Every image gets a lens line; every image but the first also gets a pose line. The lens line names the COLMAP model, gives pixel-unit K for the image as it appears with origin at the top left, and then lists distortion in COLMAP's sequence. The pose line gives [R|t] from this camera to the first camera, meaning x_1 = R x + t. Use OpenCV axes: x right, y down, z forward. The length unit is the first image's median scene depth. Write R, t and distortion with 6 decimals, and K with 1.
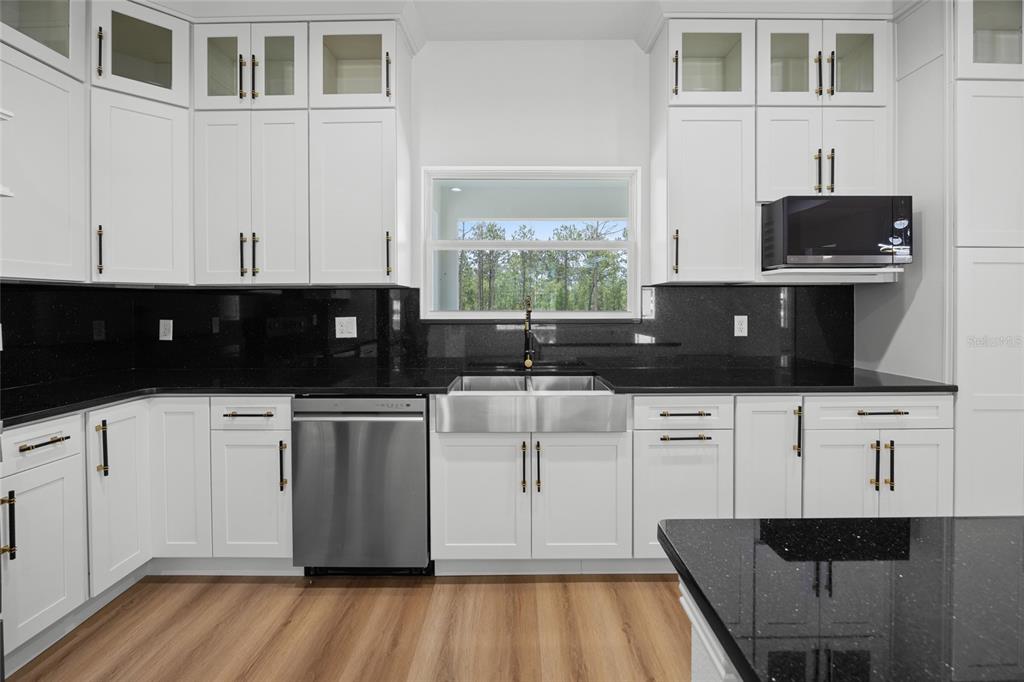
lens RADIAL K [[436.6, 0, 510.5], [0, 436.6, 304.5], [0, 0, 1]] dist [-0.013549, -0.000282]
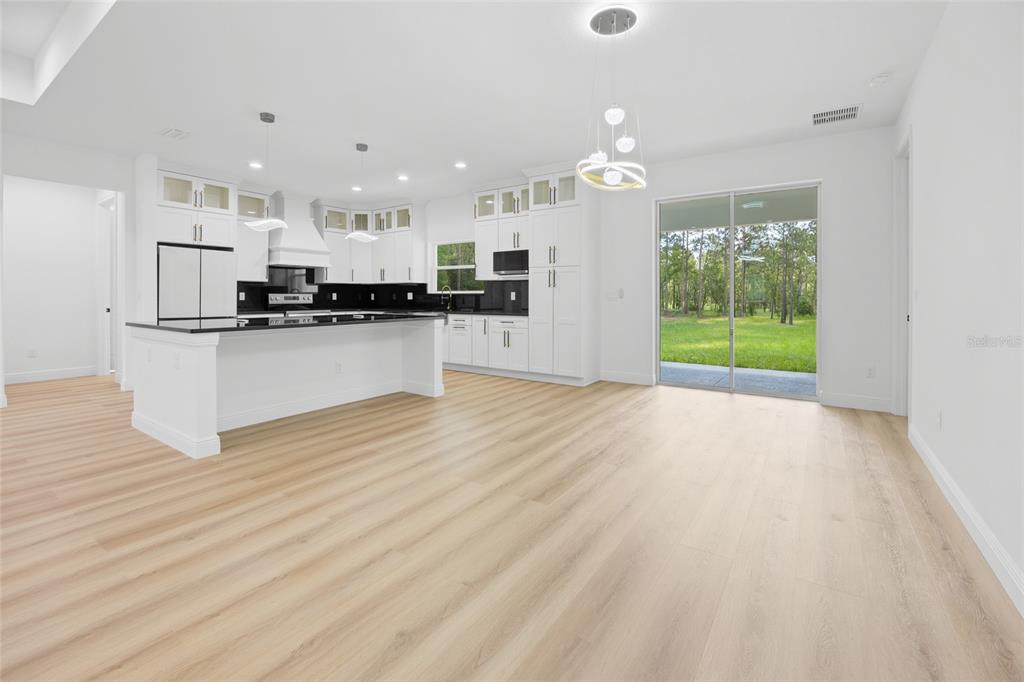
lens RADIAL K [[448.7, 0, 510.8], [0, 448.7, 296.9], [0, 0, 1]] dist [-0.000616, -0.000096]
pose [[0.820472, 0.004578, -0.571669, 2.375865], [0.000310, 0.999964, 0.008453, 0.035855], [0.571687, -0.007112, 0.820441, -1.426963]]
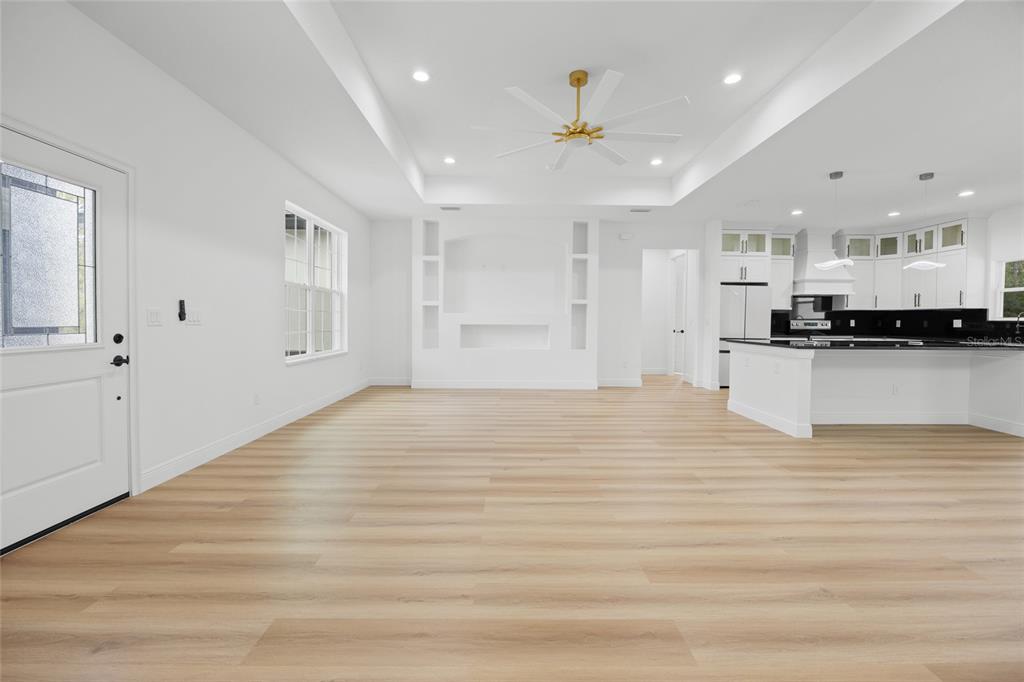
lens RADIAL K [[433.3, 0, 508.6], [0, 433.3, 333.2], [0, 0, 1]] dist [-0.011474, -0.000514]
pose [[0.007152, 0.034154, -0.999391, 2.663226], [-0.000636, 0.999416, 0.034151, 0.027060], [0.999974, 0.000392, 0.007169, -2.151026]]
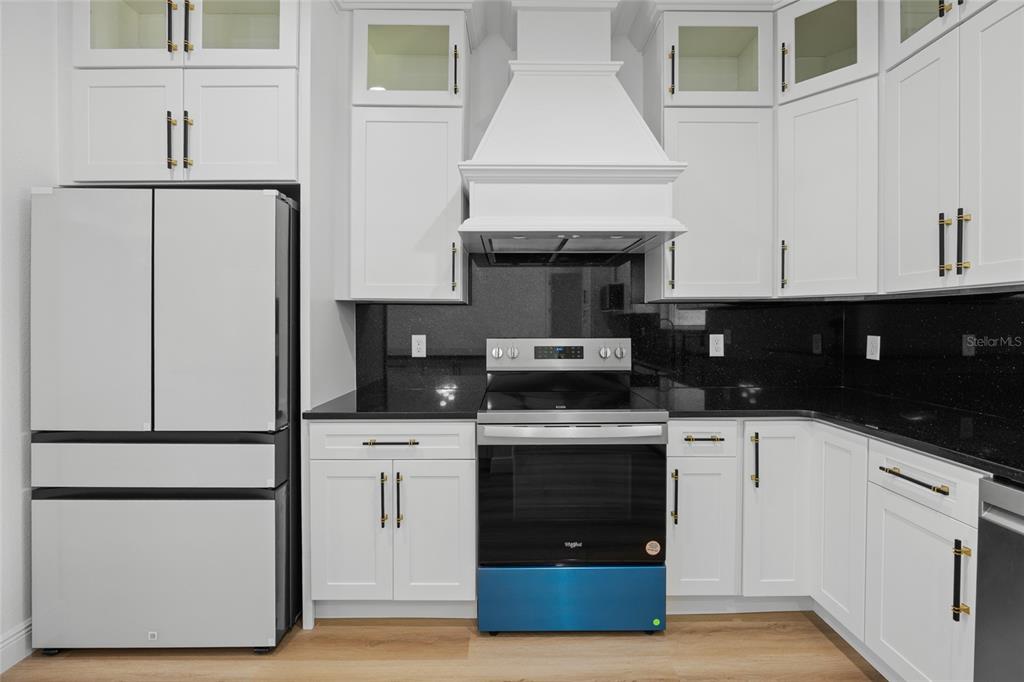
lens RADIAL K [[435.6, 0, 514.5], [0, 435.6, 328.5], [0, 0, 1]] dist [-0.014540, -0.000064]
pose [[0.018795, 0.019676, -0.999630, 0.049495], [0.008327, 0.999769, 0.019835, -0.001979], [0.999789, -0.008697, 0.018627, 0.310355]]
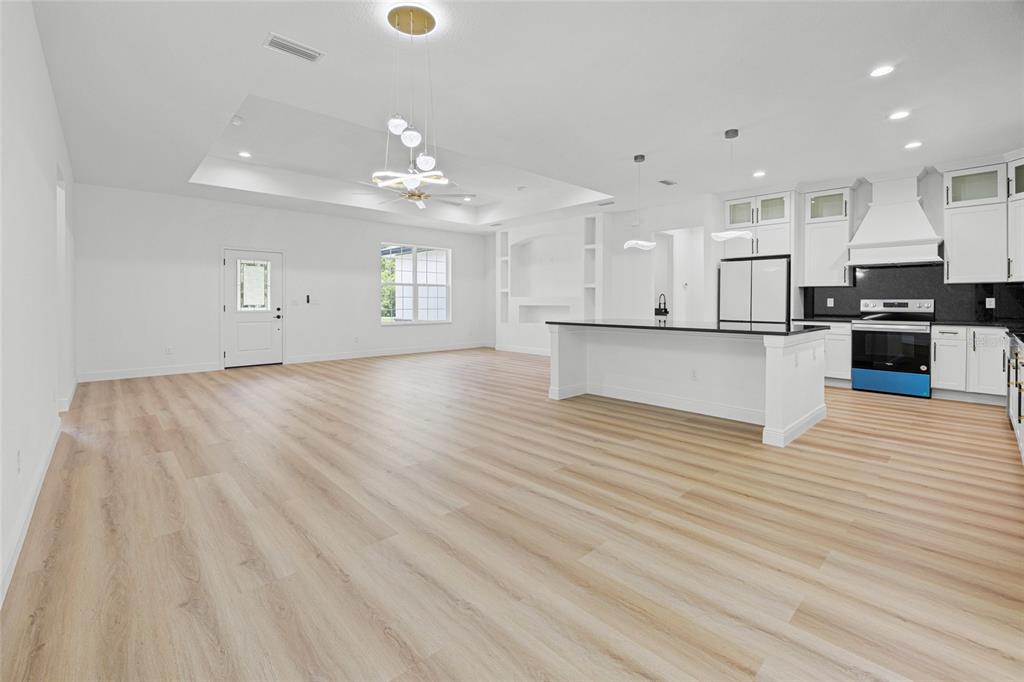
lens RADIAL K [[436.6, 0, 510.5], [0, 436.6, 304.5], [0, 0, 1]] dist [-0.013549, -0.000282]
pose [[-0.731570, 0.008883, -0.681709, 2.507284], [0.007743, 0.999959, 0.004720, 0.041979], [0.681723, -0.001826, -0.731609, 0.756144]]
